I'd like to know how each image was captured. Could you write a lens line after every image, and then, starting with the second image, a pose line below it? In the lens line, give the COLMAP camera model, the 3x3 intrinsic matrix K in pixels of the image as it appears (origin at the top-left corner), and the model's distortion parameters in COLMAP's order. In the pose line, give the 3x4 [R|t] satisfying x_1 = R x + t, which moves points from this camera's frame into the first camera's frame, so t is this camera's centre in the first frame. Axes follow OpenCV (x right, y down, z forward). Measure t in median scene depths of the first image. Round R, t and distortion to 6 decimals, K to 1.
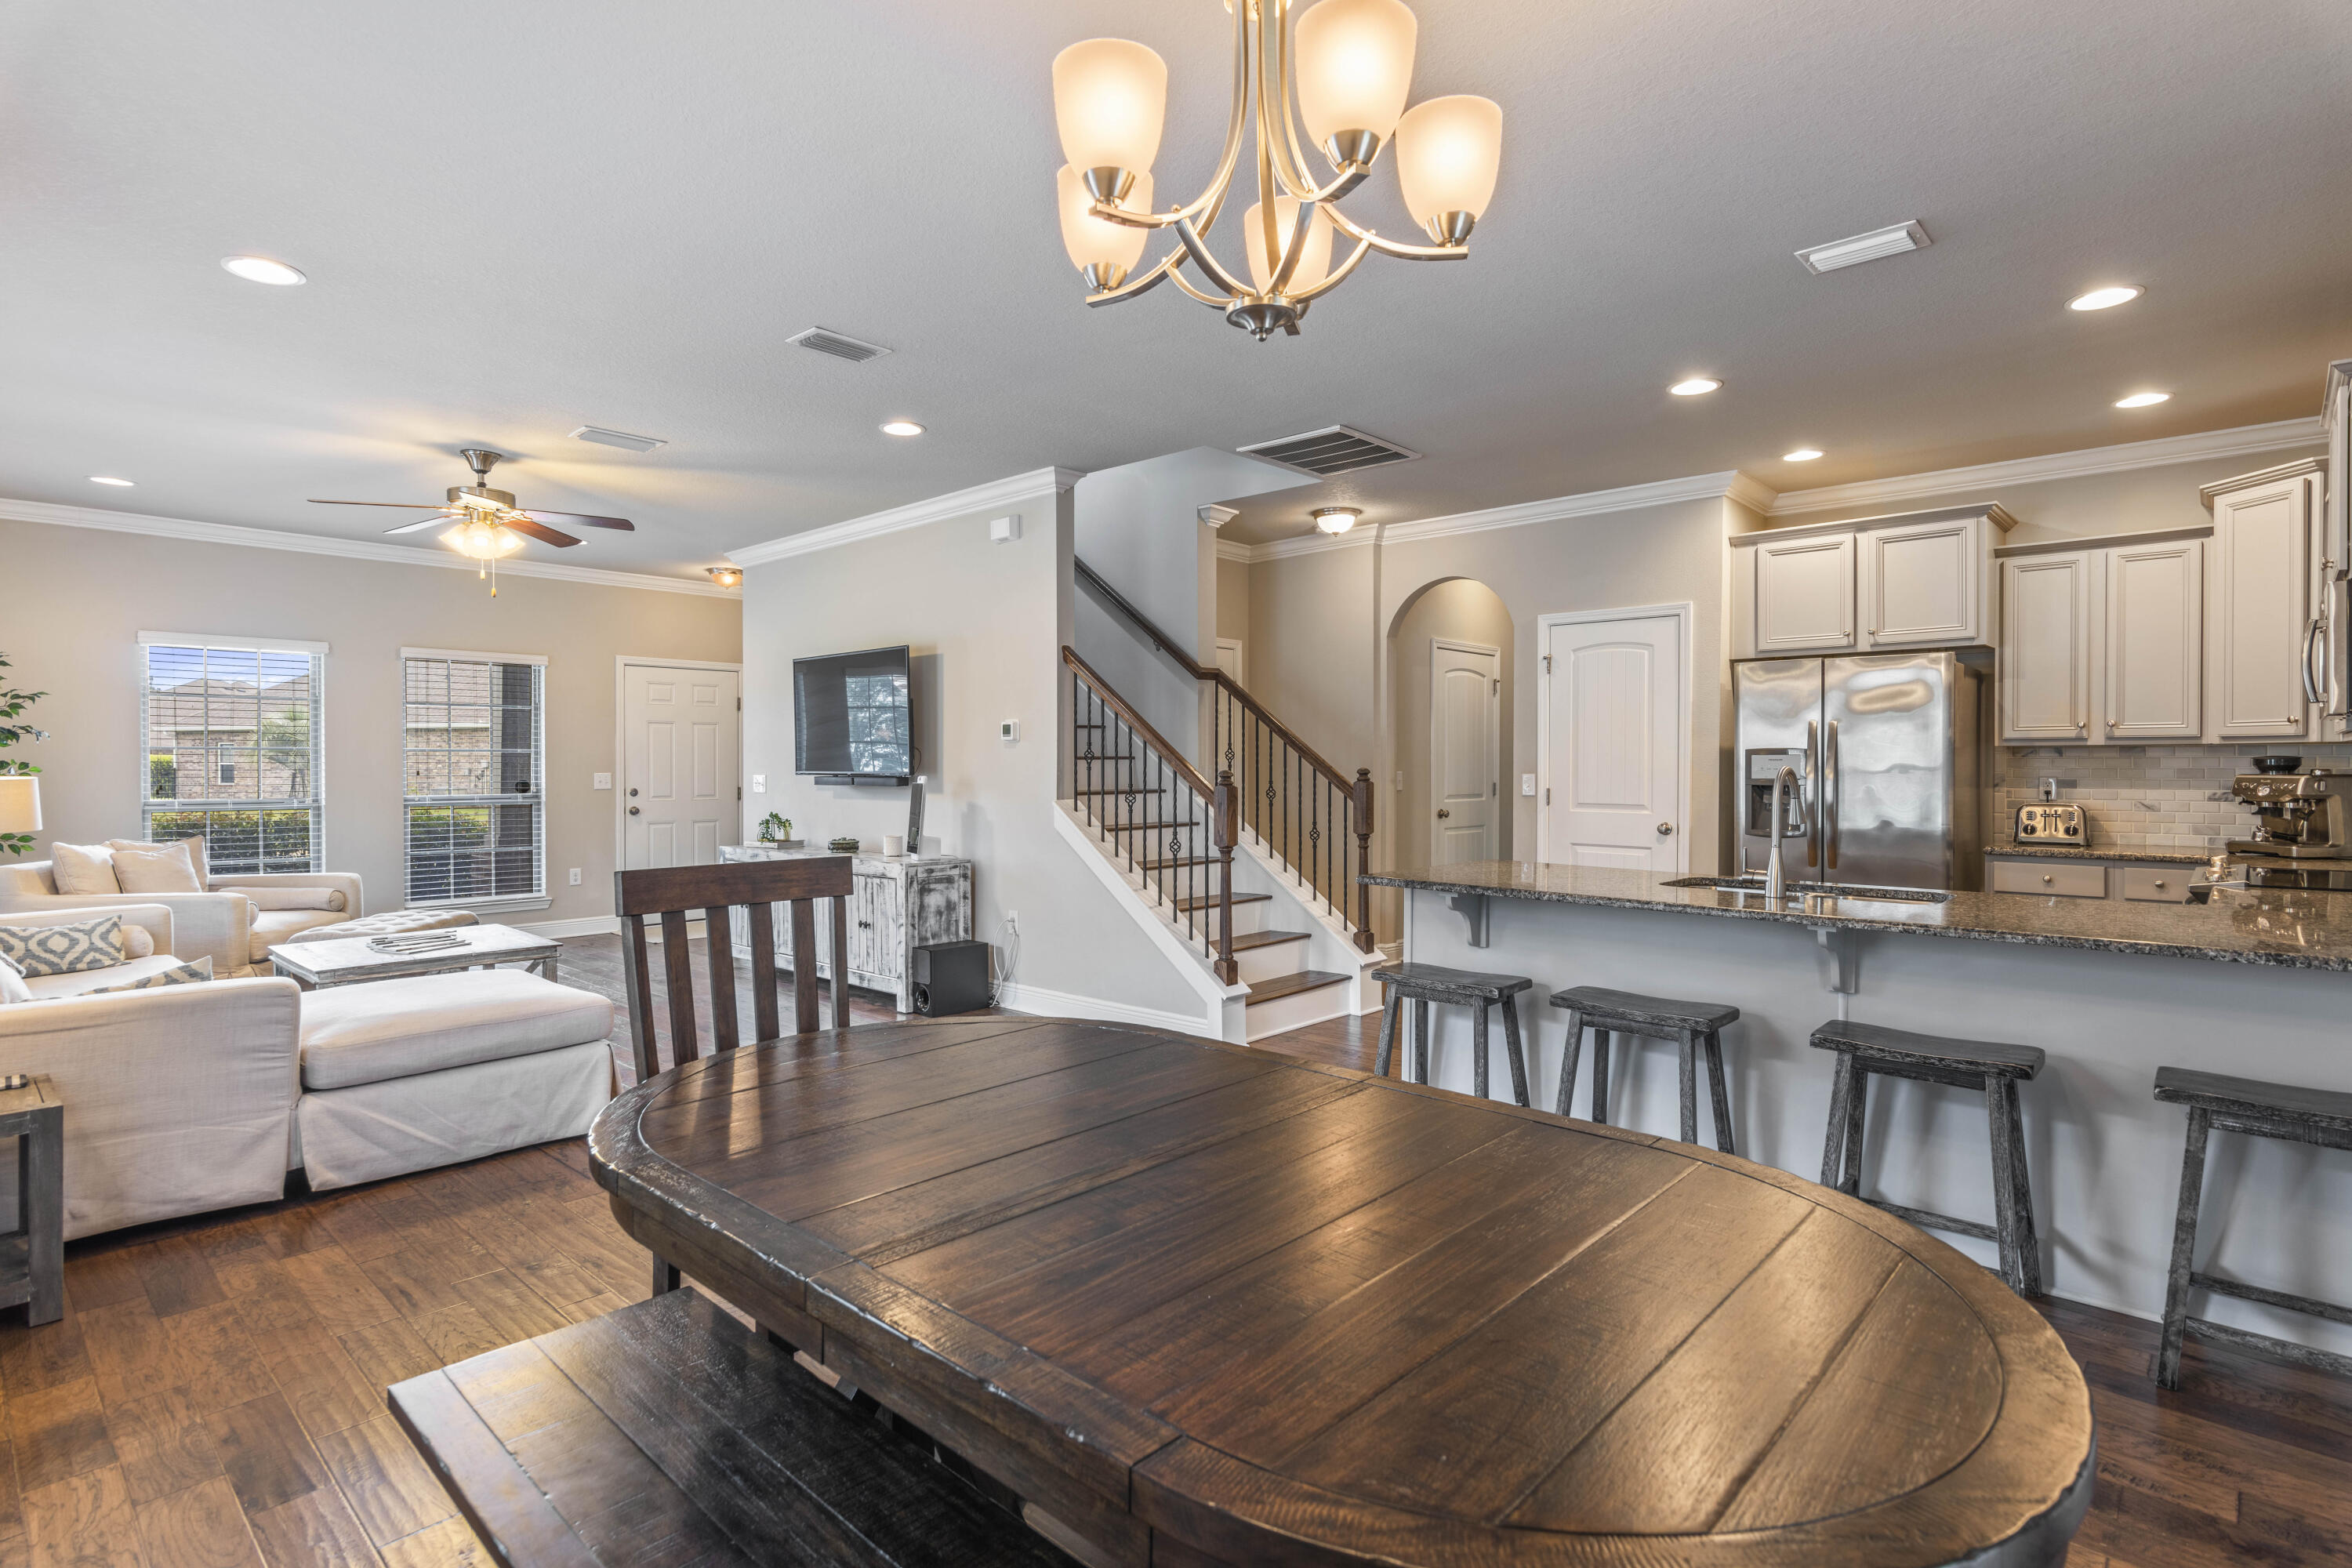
lens RADIAL K [[1148.5, 0, 1176.7], [0, 1148.5, 774.4], [0, 0, 1]] dist [-0.004250, -0.000193]
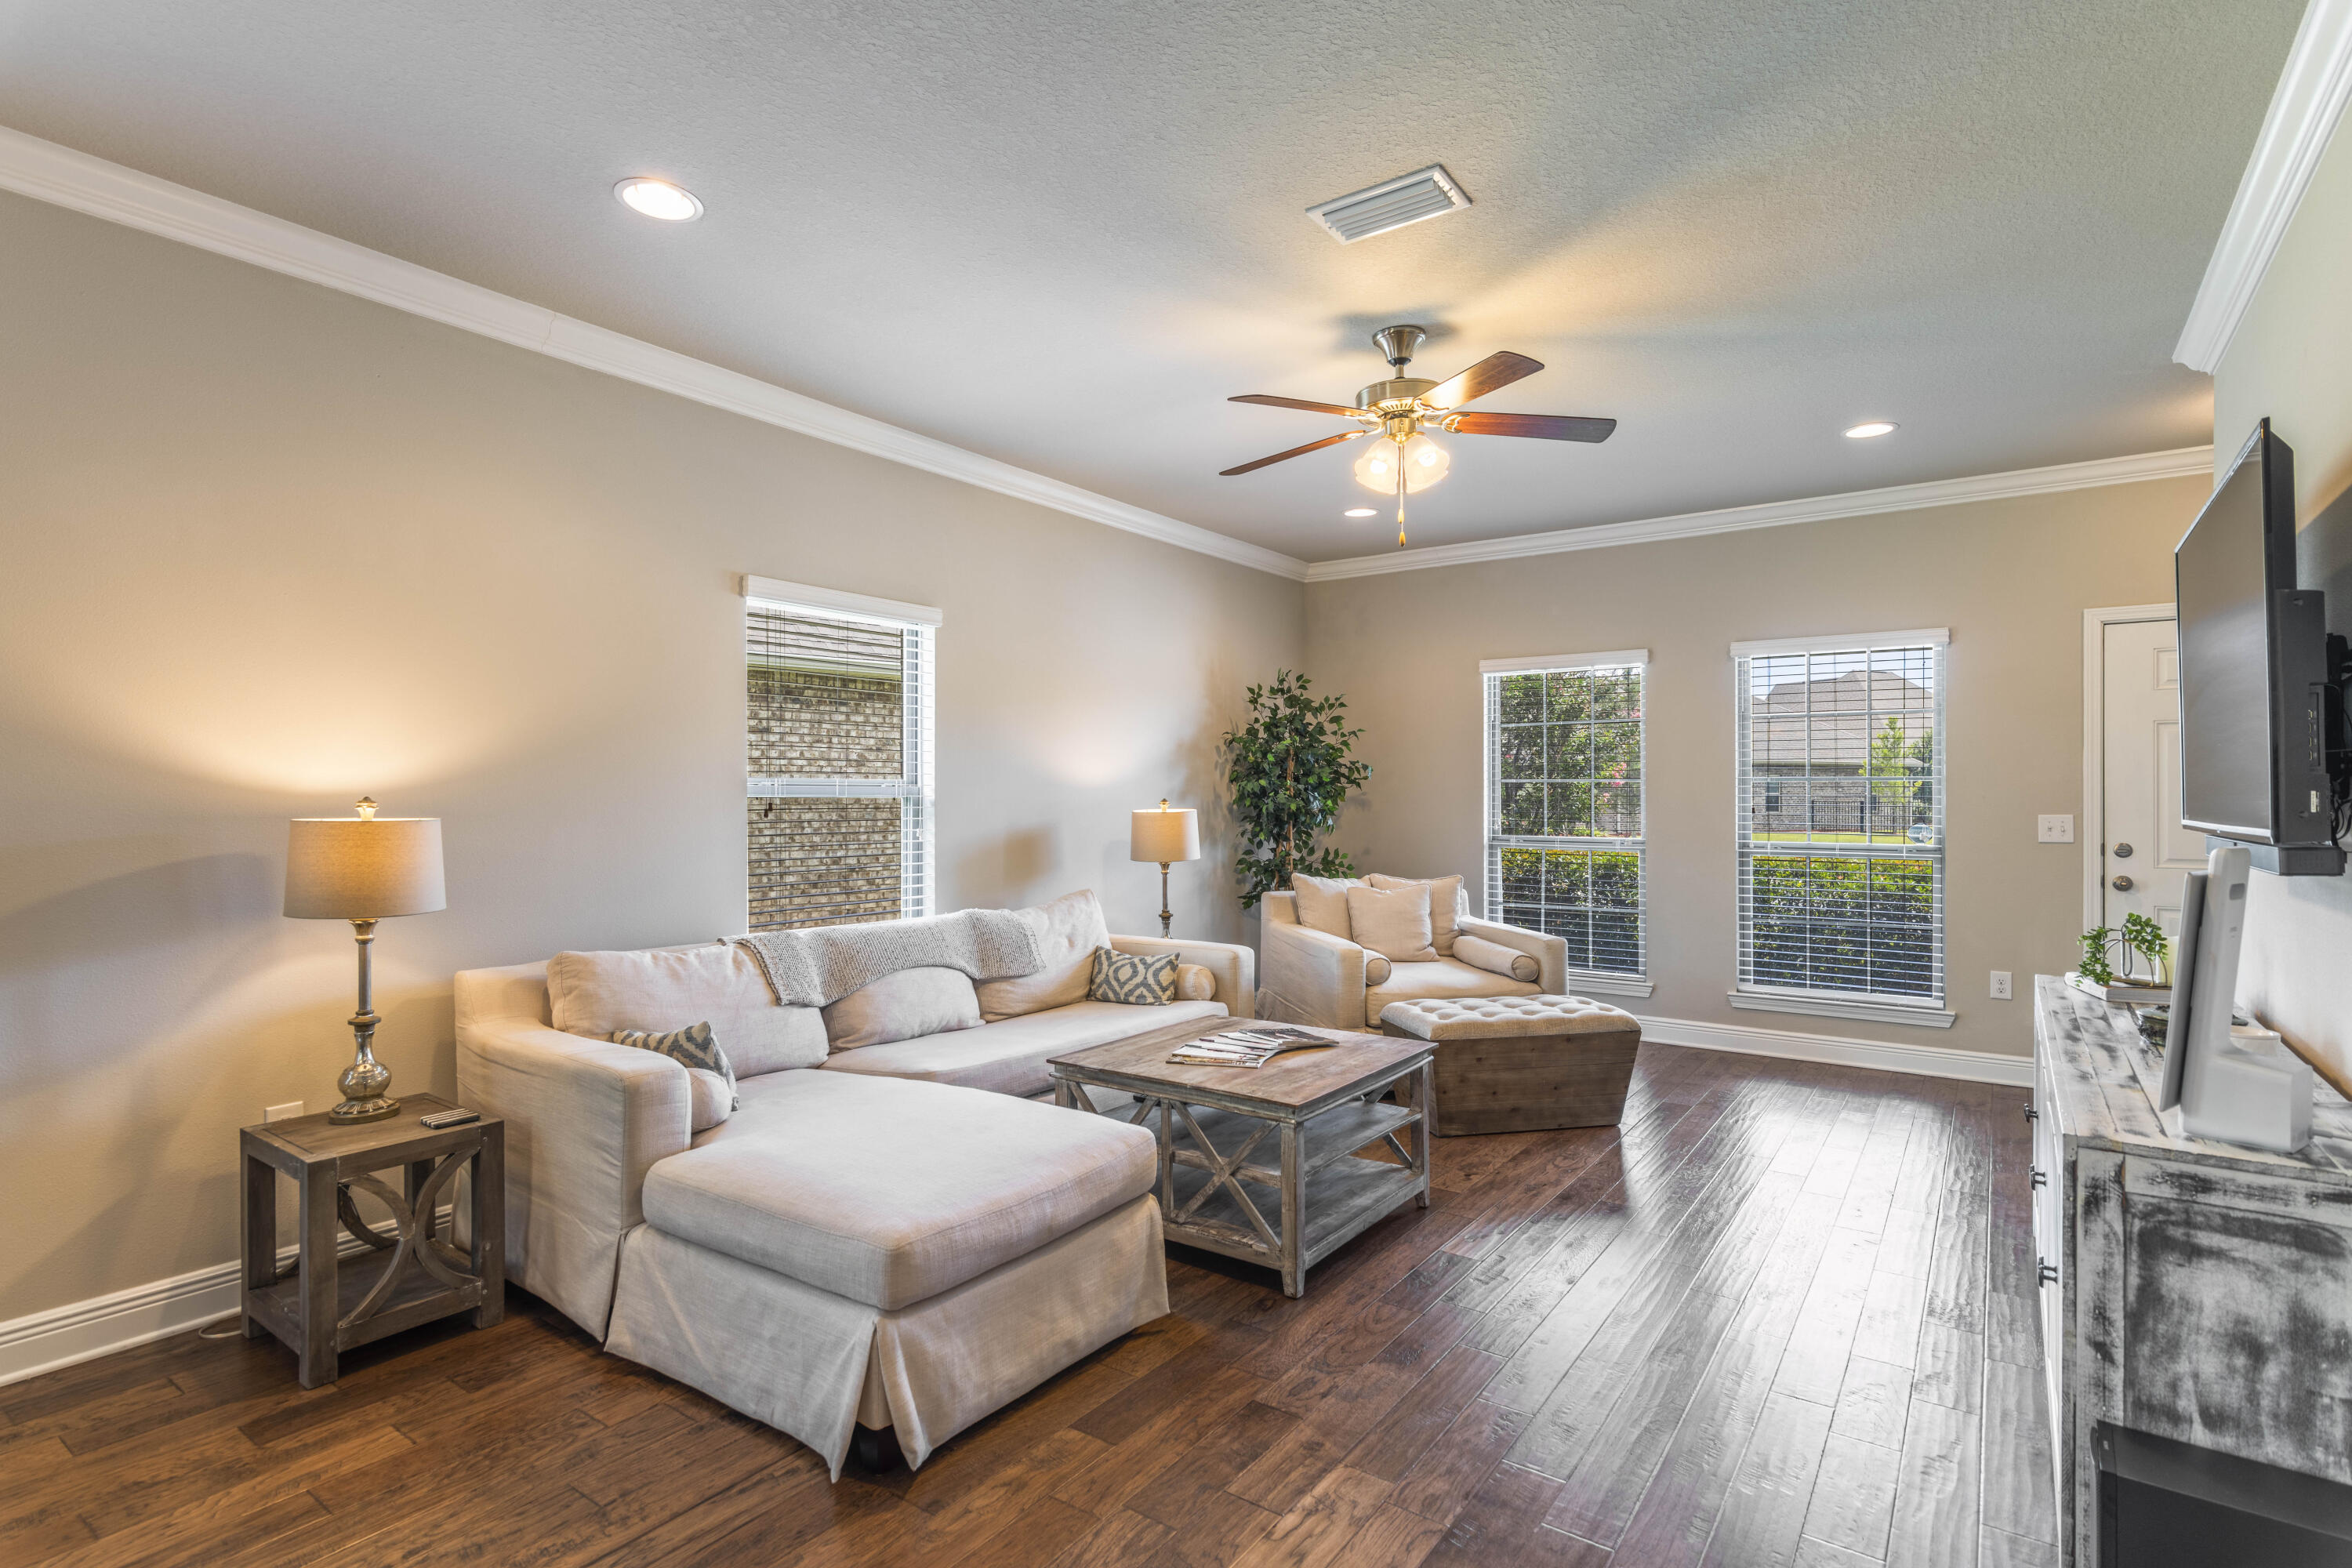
lens RADIAL K [[1148.5, 0, 1172.1], [0, 1148.5, 789.7], [0, 0, 1]] dist [-0.004250, -0.000193]
pose [[0.122011, -0.003513, -0.992522, 0.035605], [-0.011563, 0.999921, -0.004960, -0.008788], [0.992461, 0.012082, 0.121961, 0.720462]]
